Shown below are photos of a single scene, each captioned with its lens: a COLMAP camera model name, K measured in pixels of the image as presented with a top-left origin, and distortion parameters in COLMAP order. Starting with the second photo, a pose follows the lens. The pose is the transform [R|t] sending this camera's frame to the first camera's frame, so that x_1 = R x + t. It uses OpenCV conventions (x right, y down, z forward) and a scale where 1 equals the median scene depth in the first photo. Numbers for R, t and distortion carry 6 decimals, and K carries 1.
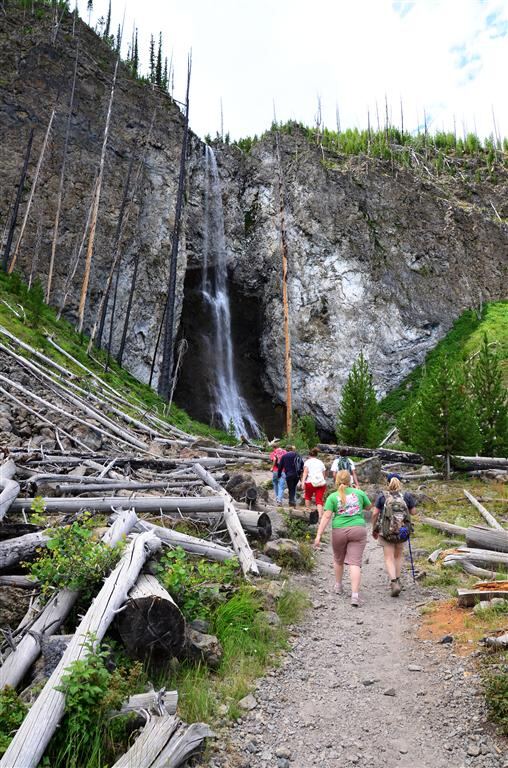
lens RADIAL K [[600.3, 0, 254.0], [0, 600.3, 384.0], [0, 0, 1]] dist [-0.167177, 0.129513]
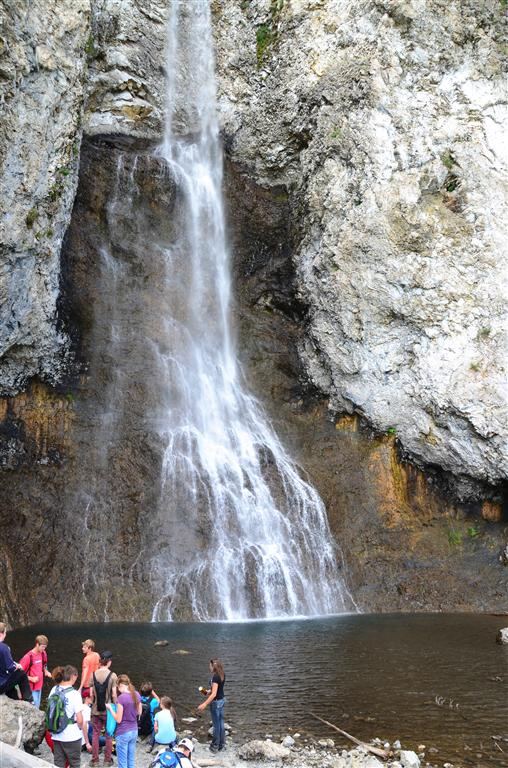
lens RADIAL K [[600.3, 0, 254.0], [0, 600.3, 384.0], [0, 0, 1]] dist [-0.167177, 0.129513]
pose [[0.999564, -0.010886, -0.027451, -0.008456], [0.008915, 0.997441, -0.070937, 0.042321], [0.028153, 0.070662, 0.997103, 0.601727]]
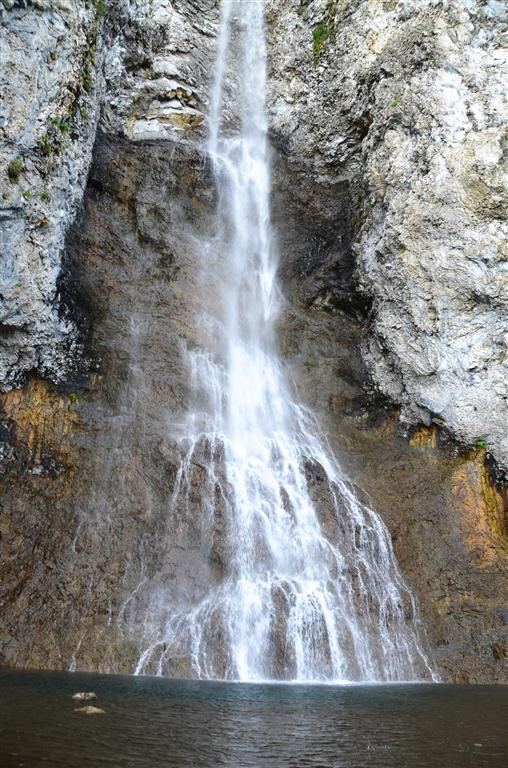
lens RADIAL K [[600.3, 0, 254.0], [0, 600.3, 384.0], [0, 0, 1]] dist [-0.167177, 0.129513]
pose [[0.980567, -0.038032, -0.192465, 0.015790], [-0.000083, 0.980949, -0.194264, 0.073587], [0.196187, 0.190505, 0.961883, 0.678909]]
